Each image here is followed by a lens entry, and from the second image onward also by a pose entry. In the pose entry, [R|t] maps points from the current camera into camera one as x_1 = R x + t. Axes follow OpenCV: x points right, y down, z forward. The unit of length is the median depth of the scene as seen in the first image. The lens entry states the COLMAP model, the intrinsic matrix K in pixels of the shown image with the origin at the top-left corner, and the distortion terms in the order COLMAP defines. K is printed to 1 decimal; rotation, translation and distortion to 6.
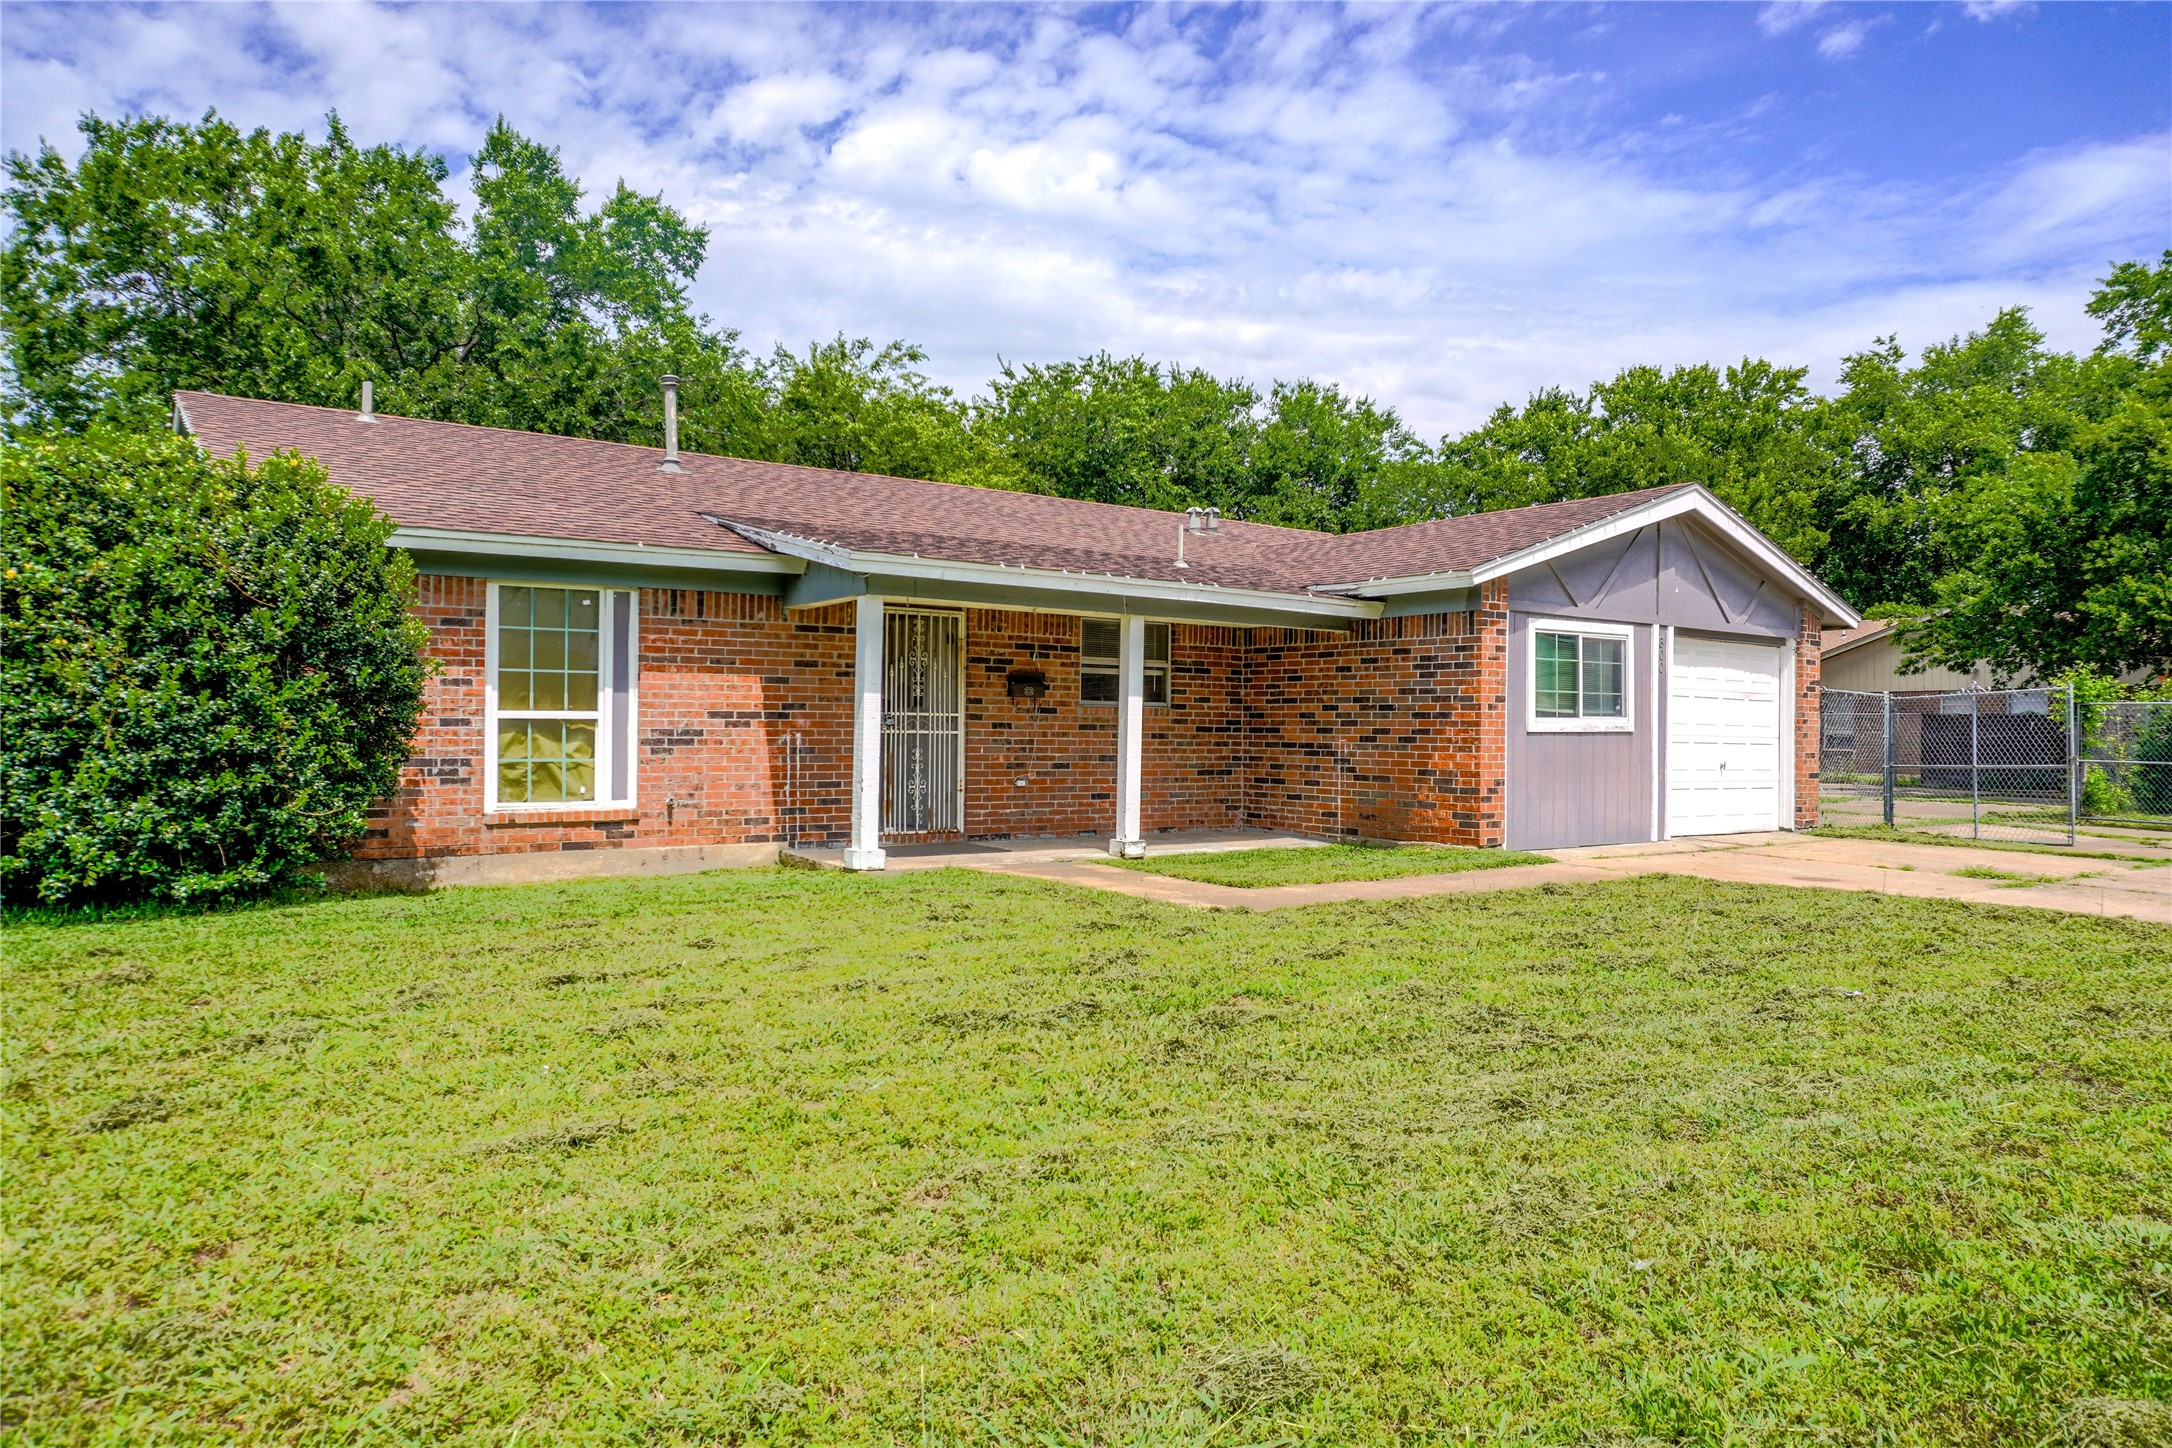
lens RADIAL K [[1474.9, 0, 966.4], [0, 1474.9, 710.3], [0, 0, 1]] dist [-0.042534, 0.024894]
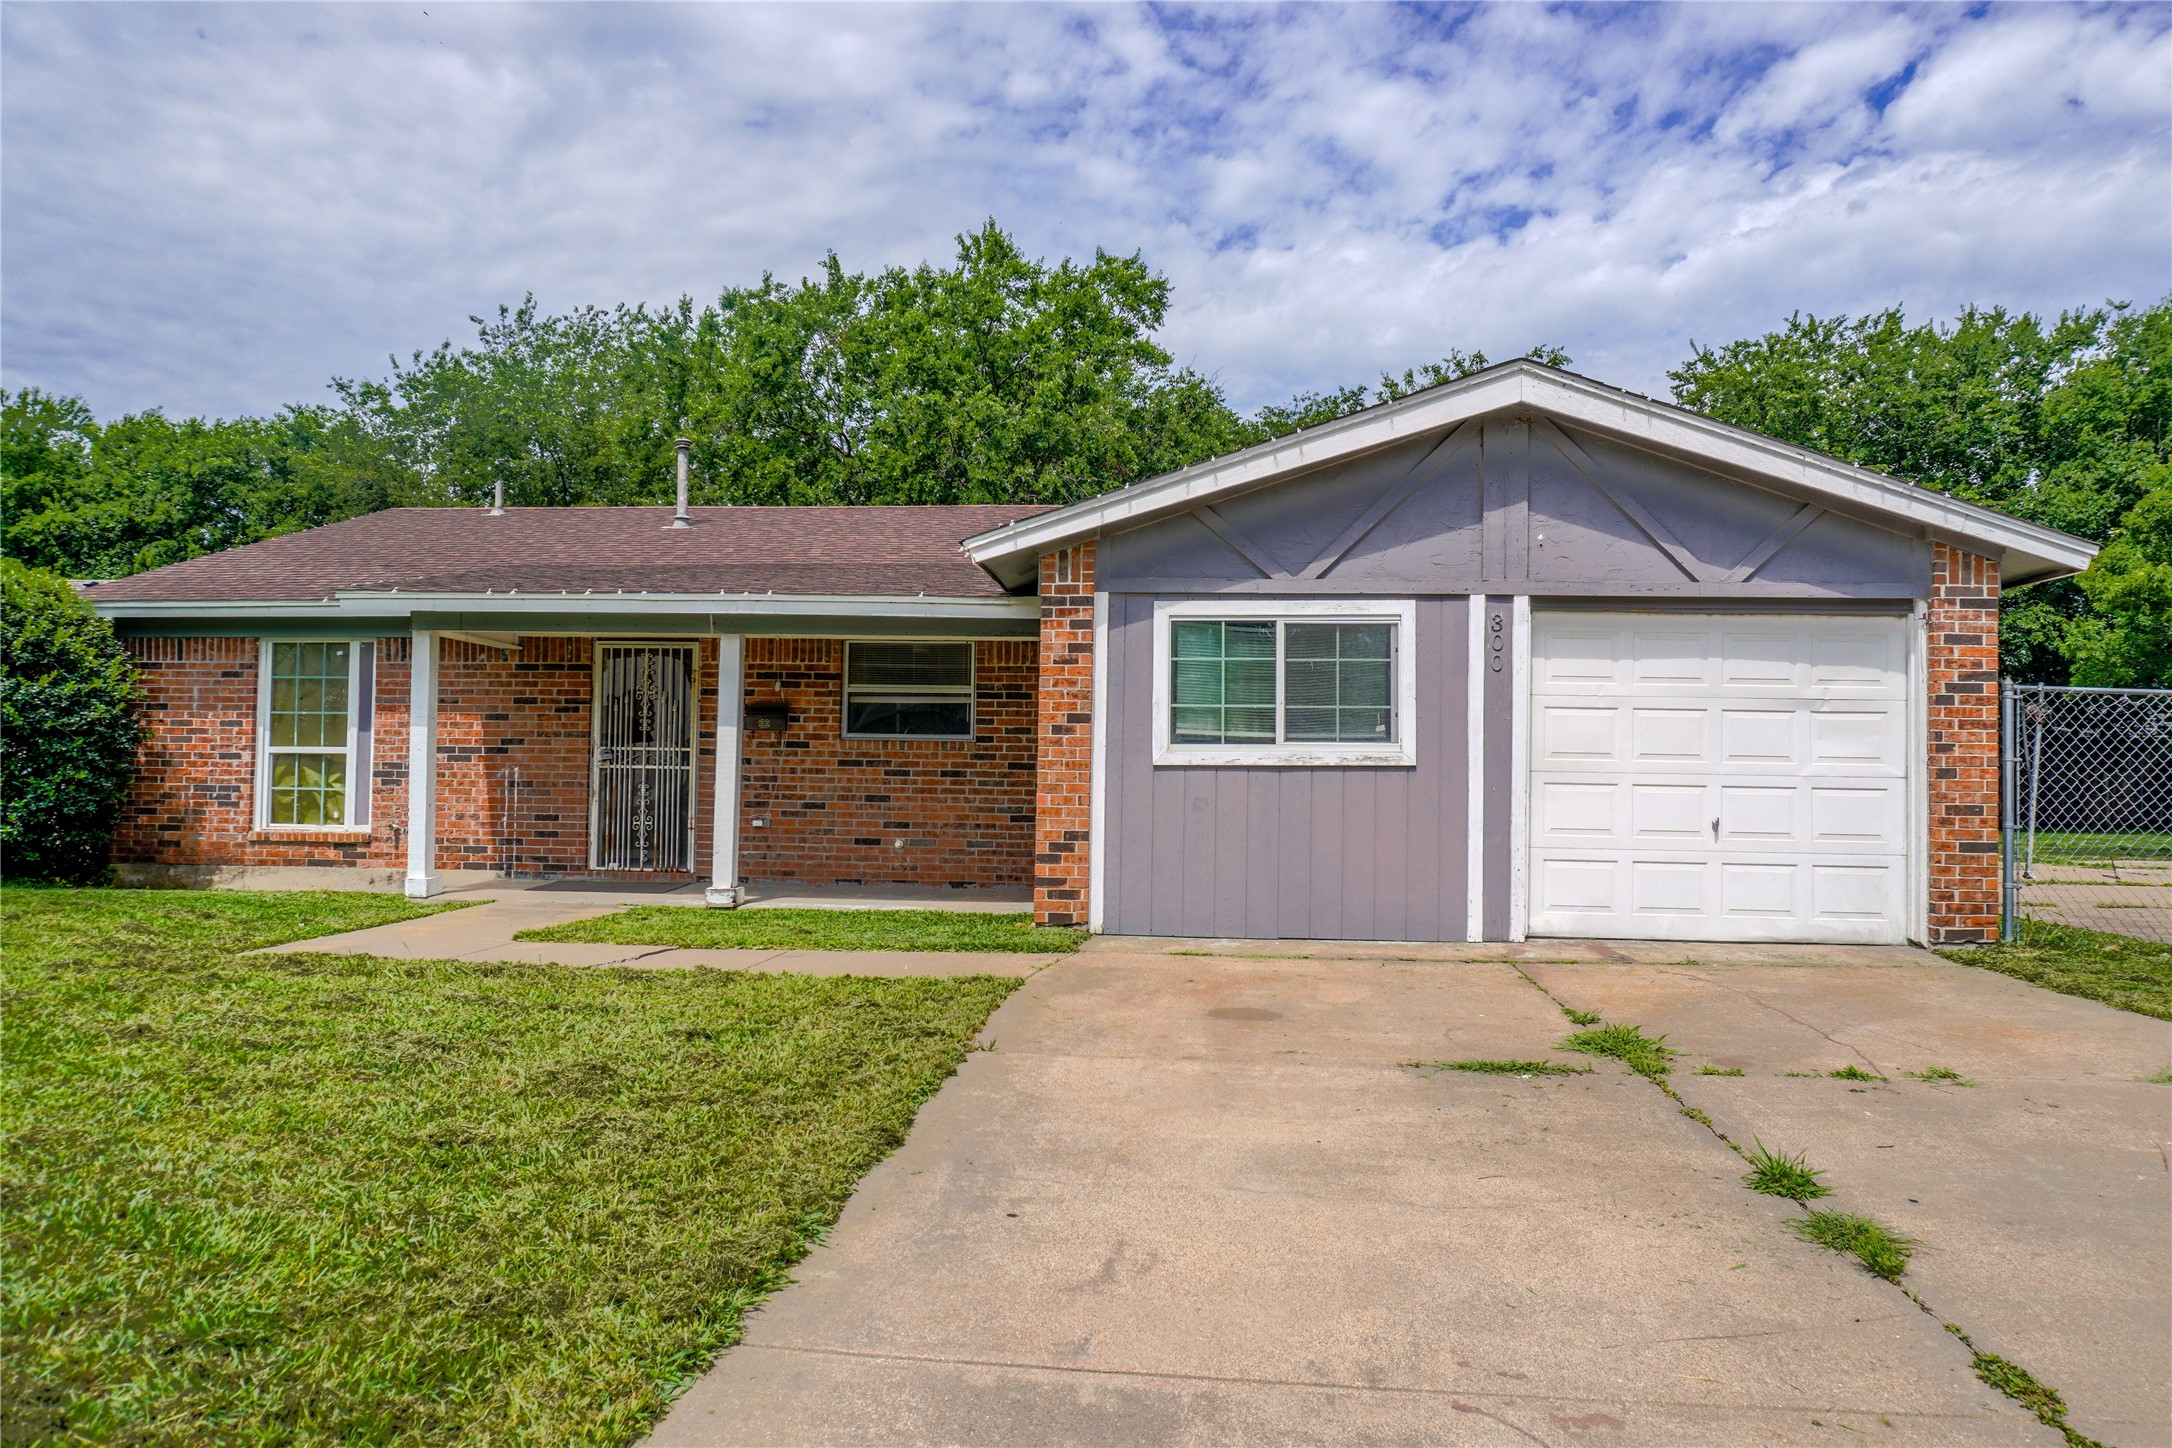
lens RADIAL K [[1474.9, 0, 1025.5], [0, 1474.9, 729.9], [0, 0, 1]] dist [-0.042534, 0.024894]
pose [[0.748316, -0.019601, -0.663052, 0.841089], [0.001303, 0.999605, -0.028080, 0.018645], [0.663341, 0.020149, 0.748046, 0.458396]]
